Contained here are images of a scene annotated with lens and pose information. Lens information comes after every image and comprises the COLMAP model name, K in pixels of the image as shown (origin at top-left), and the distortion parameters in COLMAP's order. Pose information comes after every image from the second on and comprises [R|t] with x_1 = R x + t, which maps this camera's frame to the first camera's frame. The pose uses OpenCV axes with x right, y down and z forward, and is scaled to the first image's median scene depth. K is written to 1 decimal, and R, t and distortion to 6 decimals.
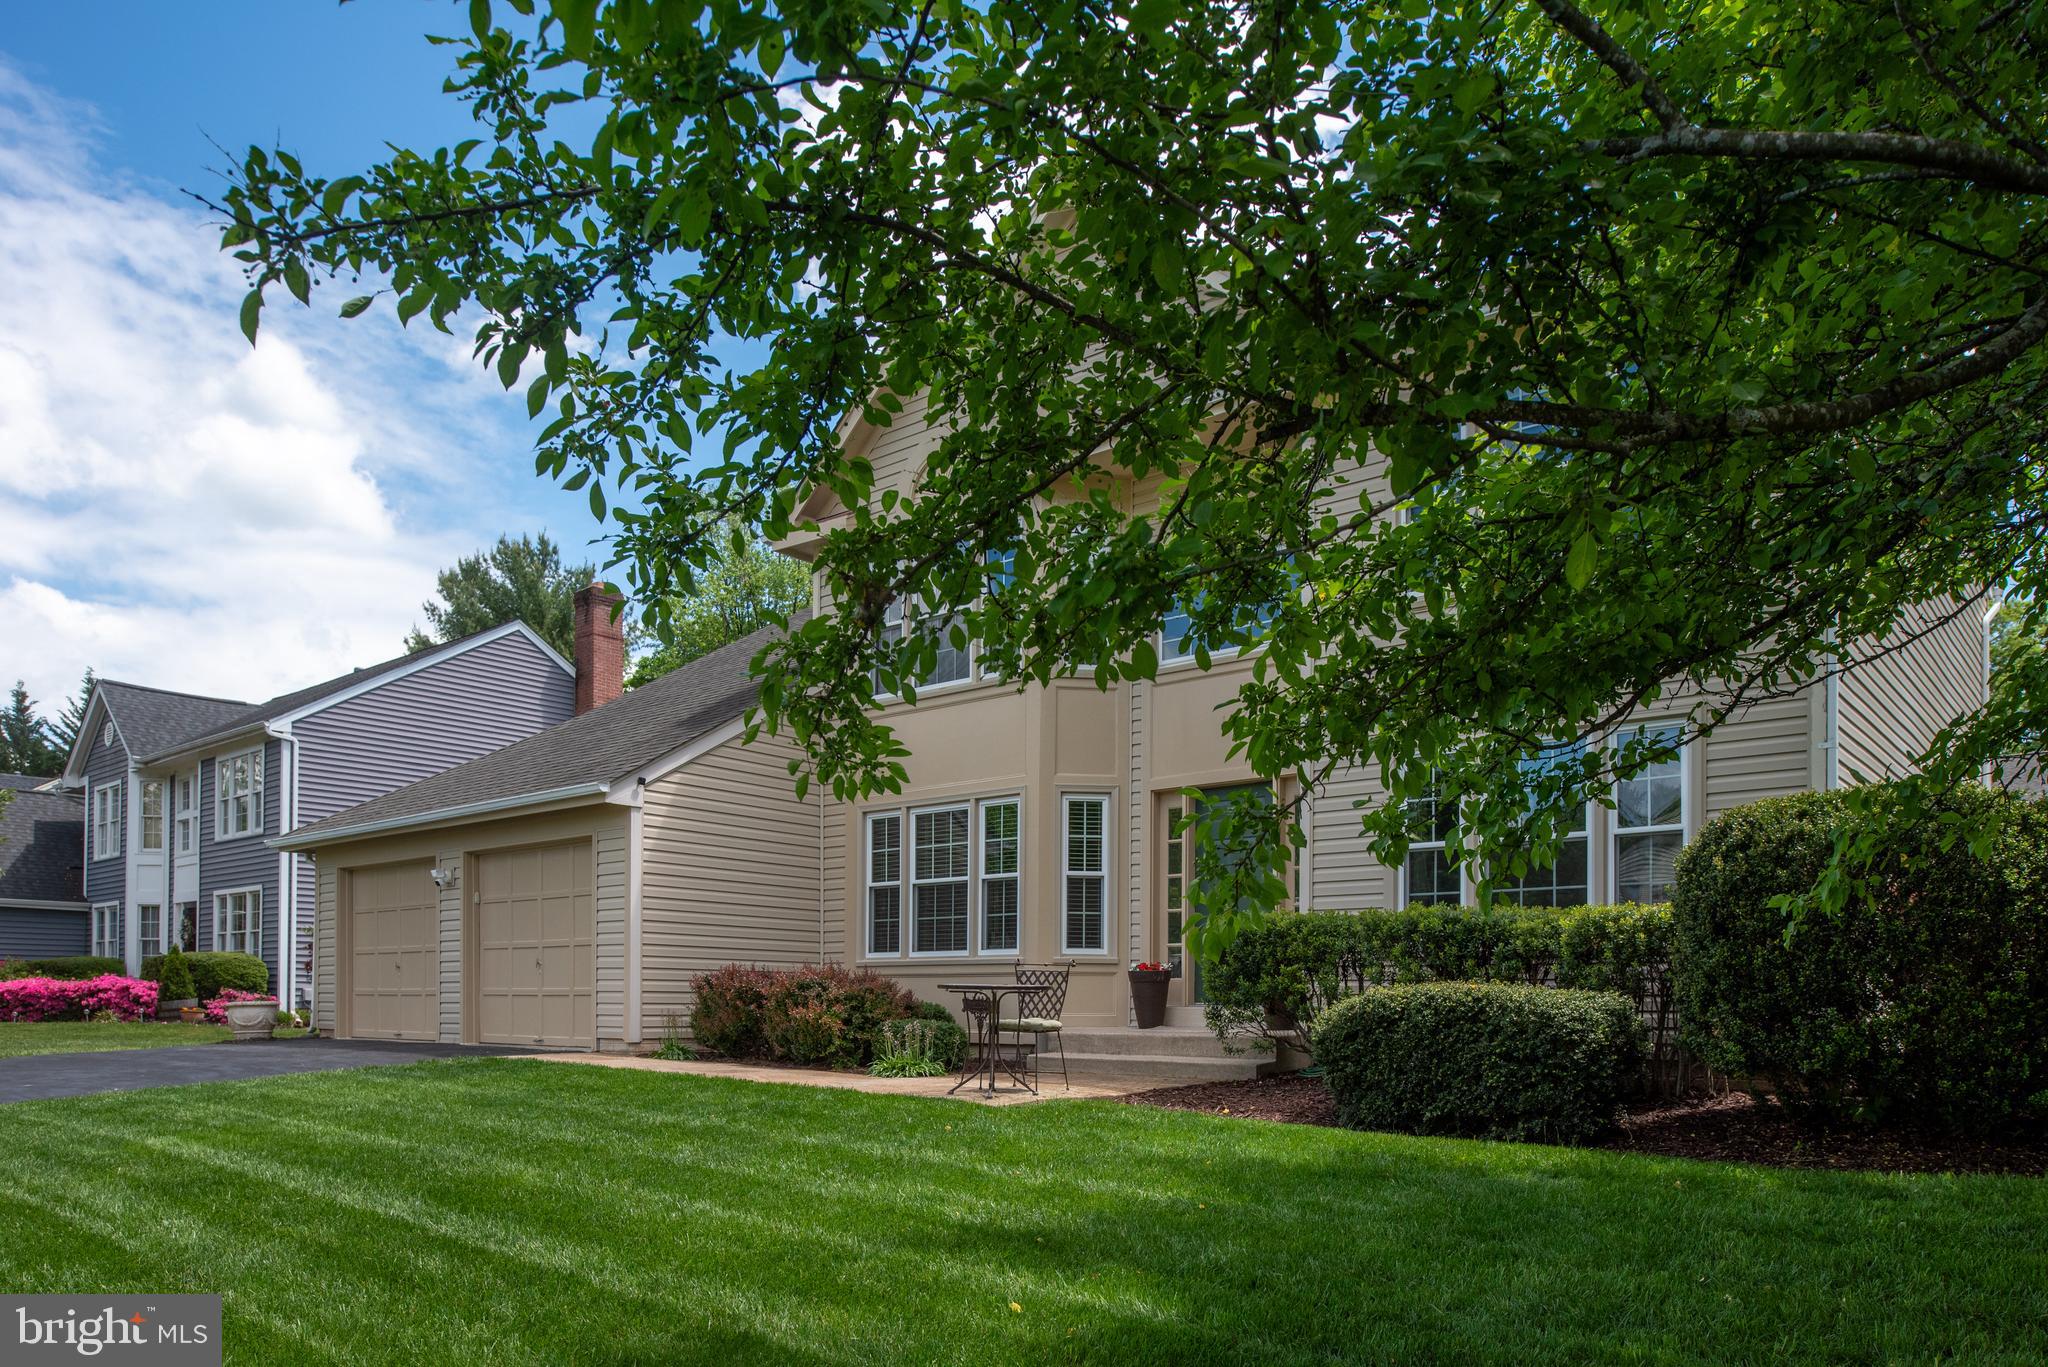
lens RADIAL K [[1372.0, 0, 1021.1], [0, 1372.0, 988.8], [0, 0, 1]] dist [-0.007110, -0.006792]
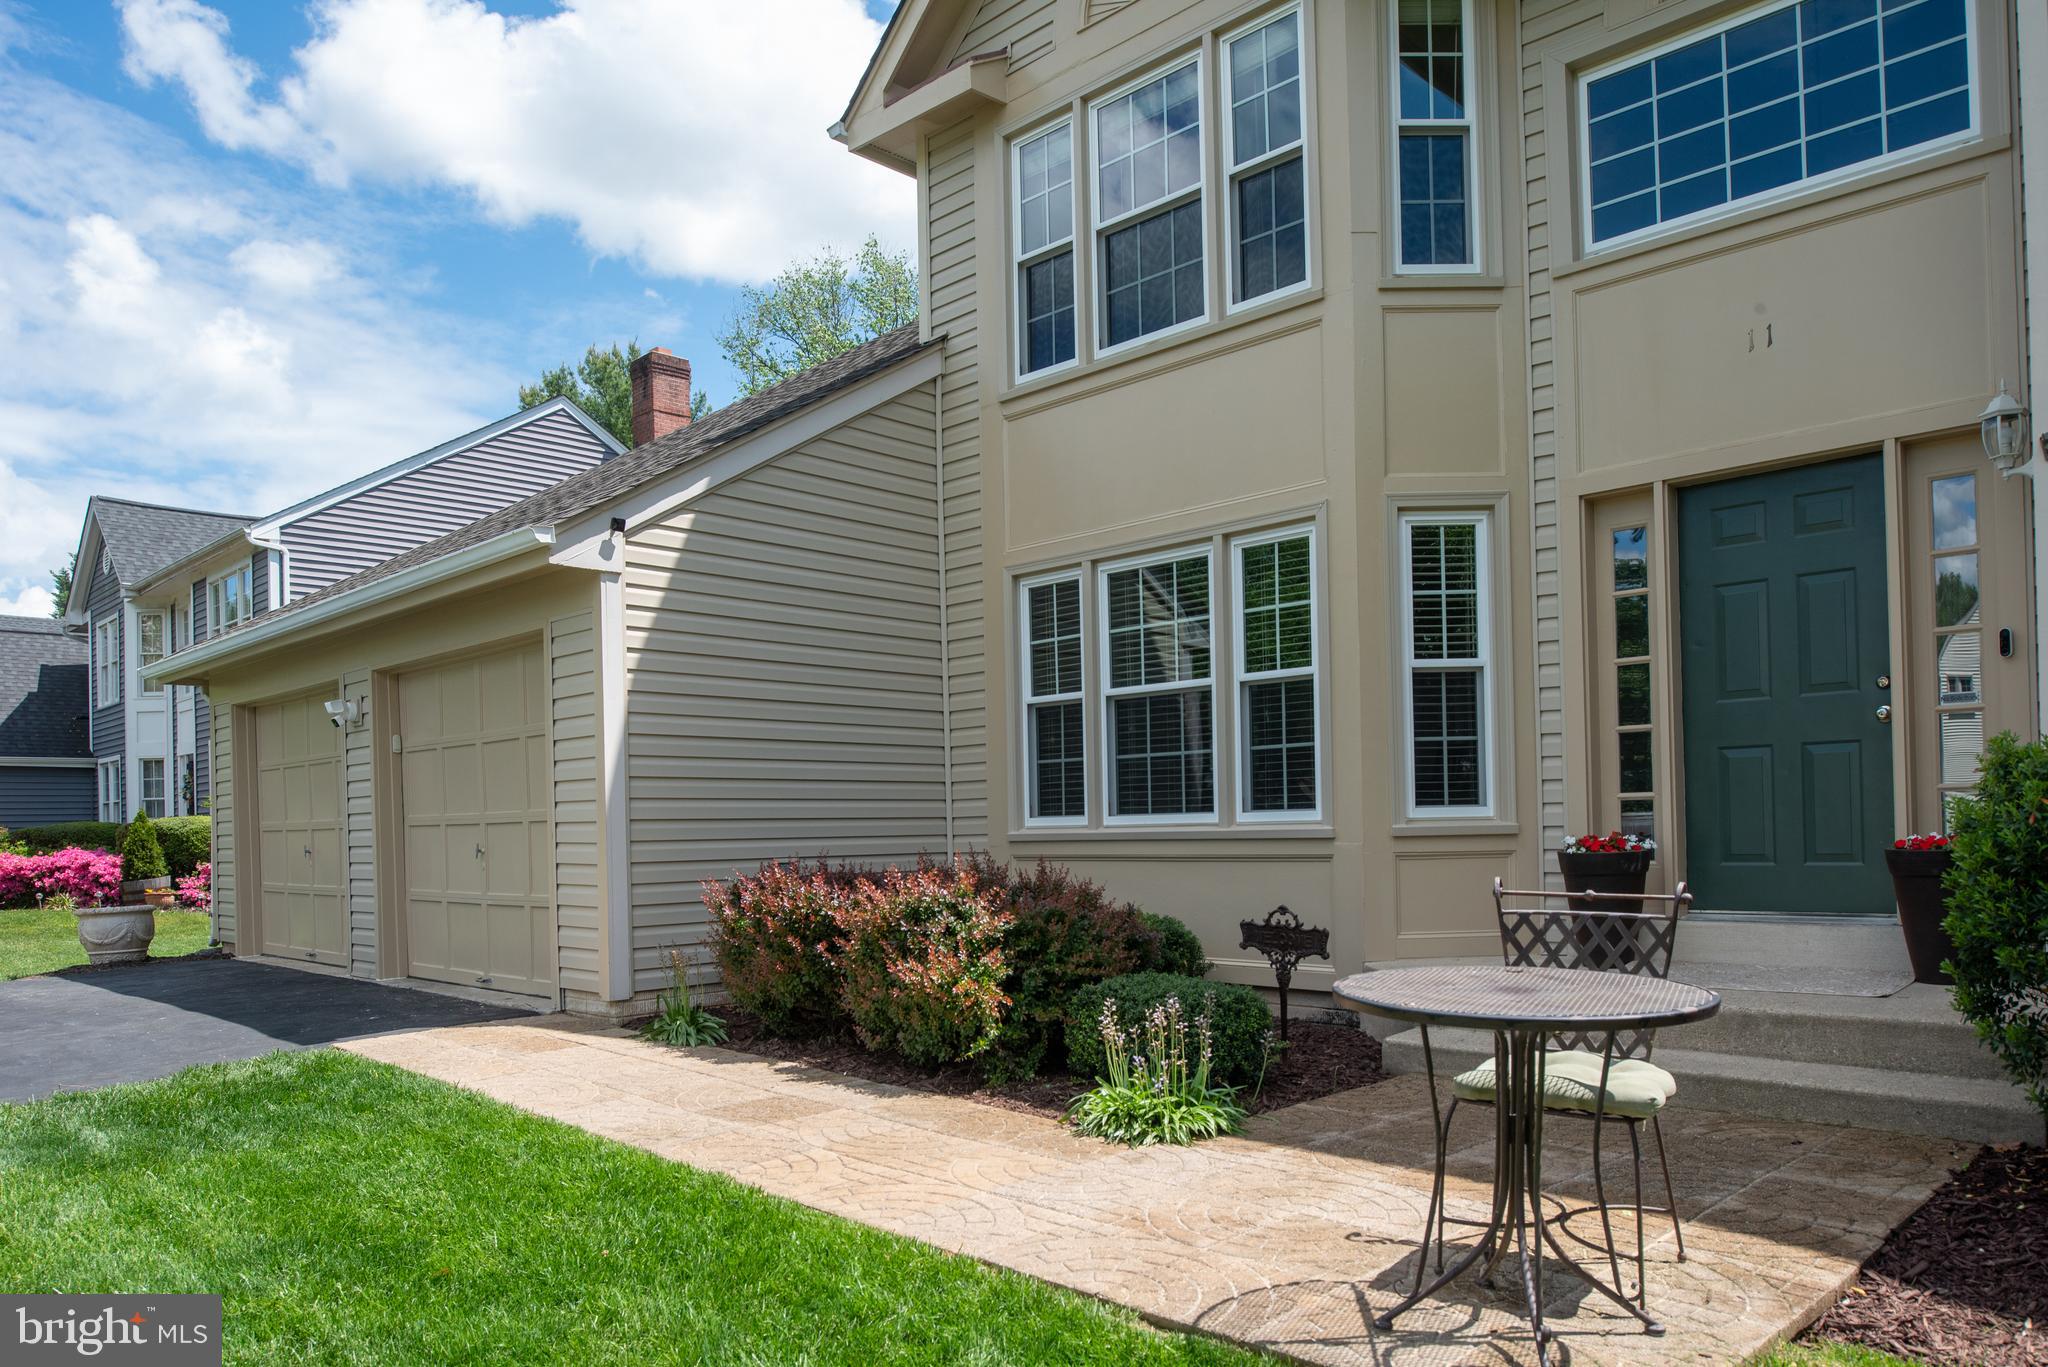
lens RADIAL K [[1399.6, 0, 1031.1], [0, 1399.6, 816.1], [0, 0, 1]] dist [-0.008461, -0.005187]
pose [[0.996439, -0.028012, -0.079529, -0.069087], [0.028308, 0.999596, 0.002589, -0.031016], [0.079424, -0.004831, 0.996829, 0.445846]]
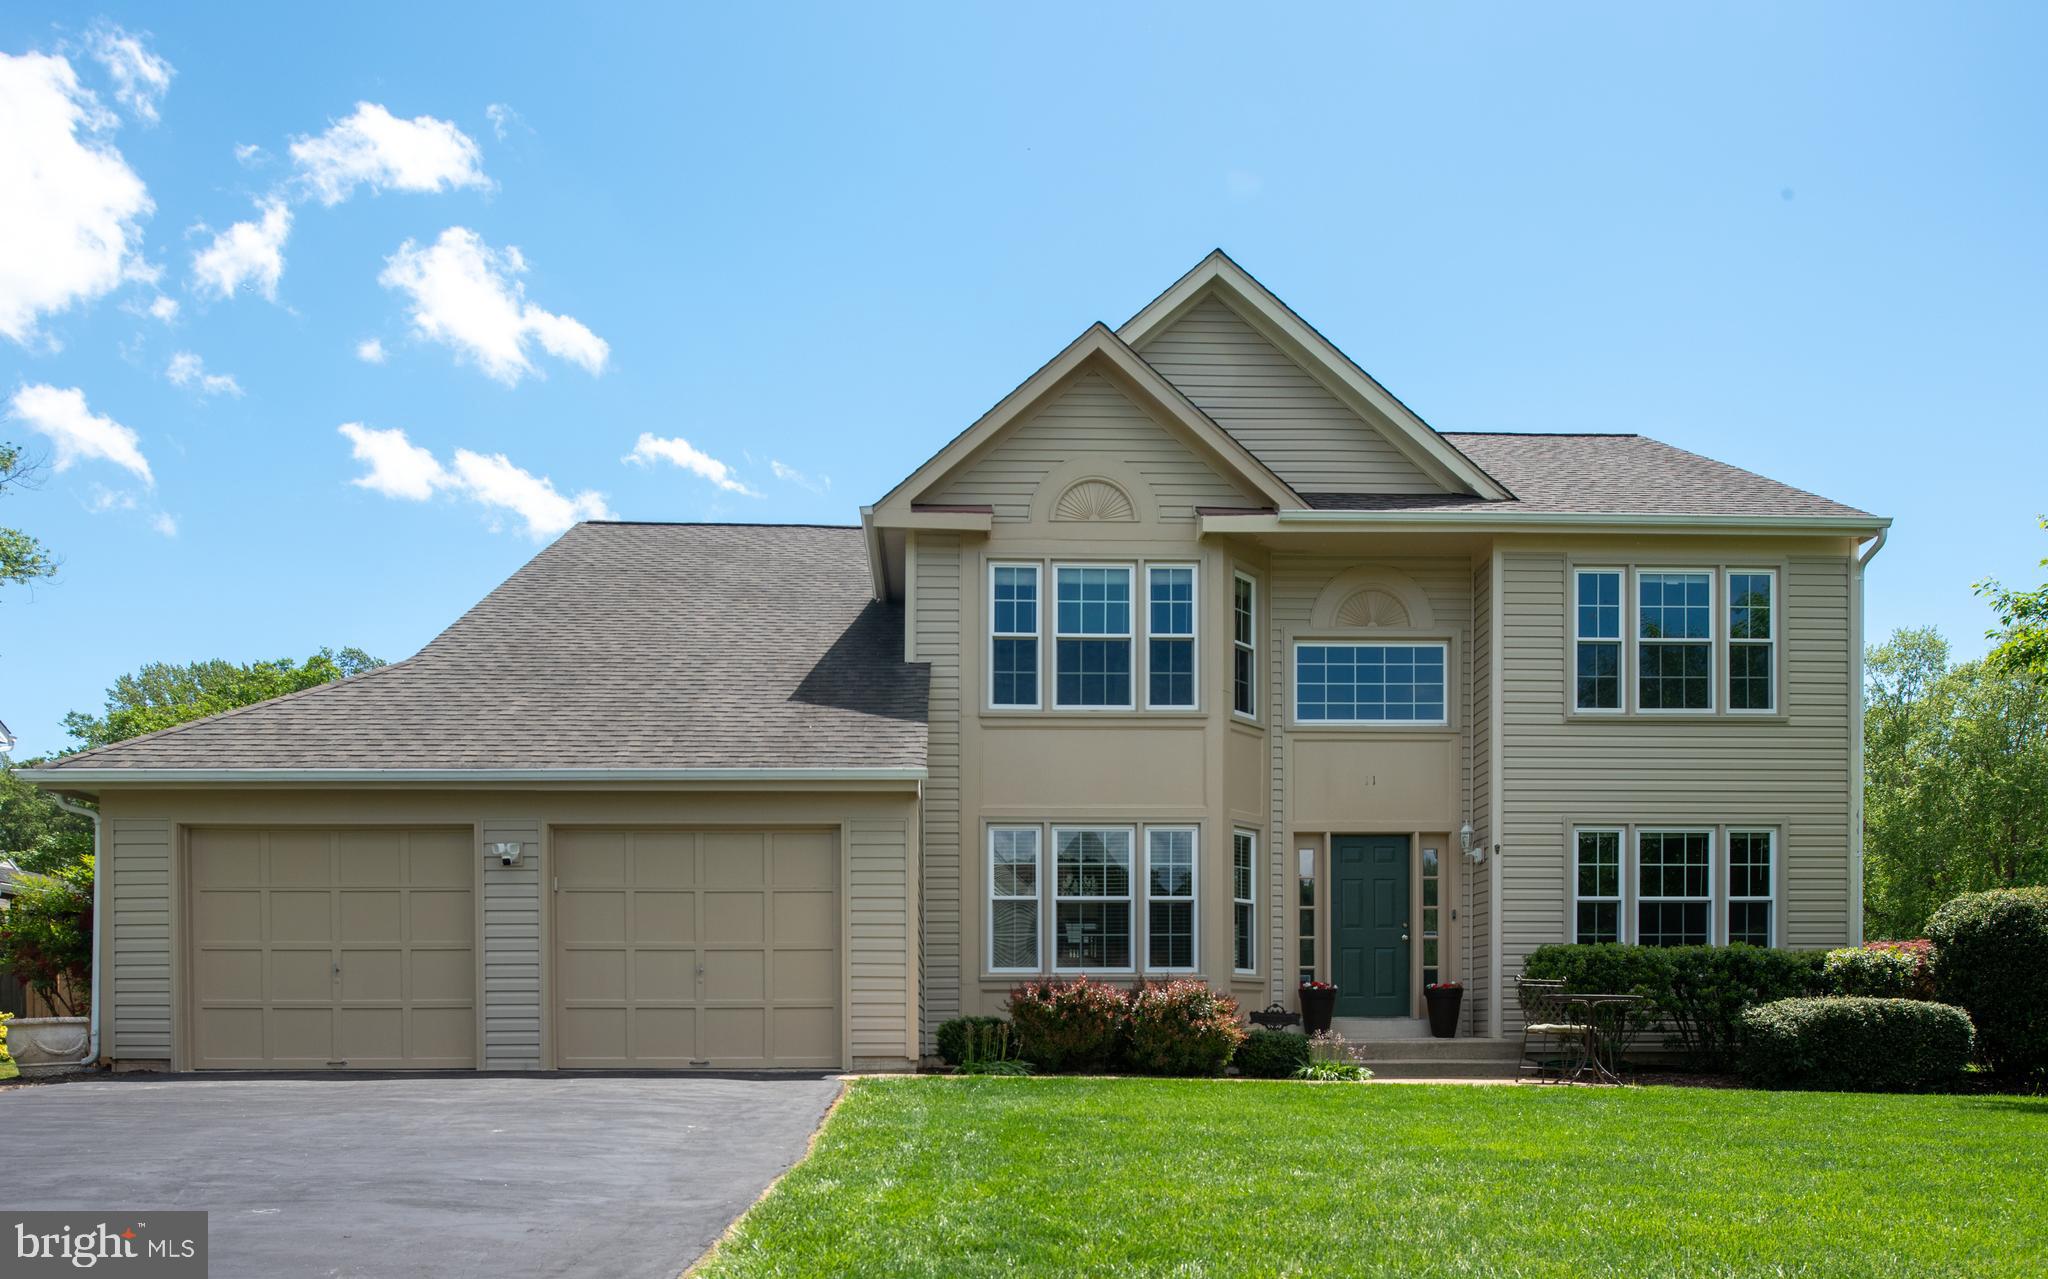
lens RADIAL K [[1393.6, 0, 972.4], [0, 1393.6, 1053.5], [0, 0, 1]] dist [-0.004157, -0.005453]
pose [[0.767189, -0.013234, 0.641285, -0.830526], [-0.001248, 0.999754, 0.022125, 0.014511], [-0.641420, -0.017775, 0.766984, 0.266044]]
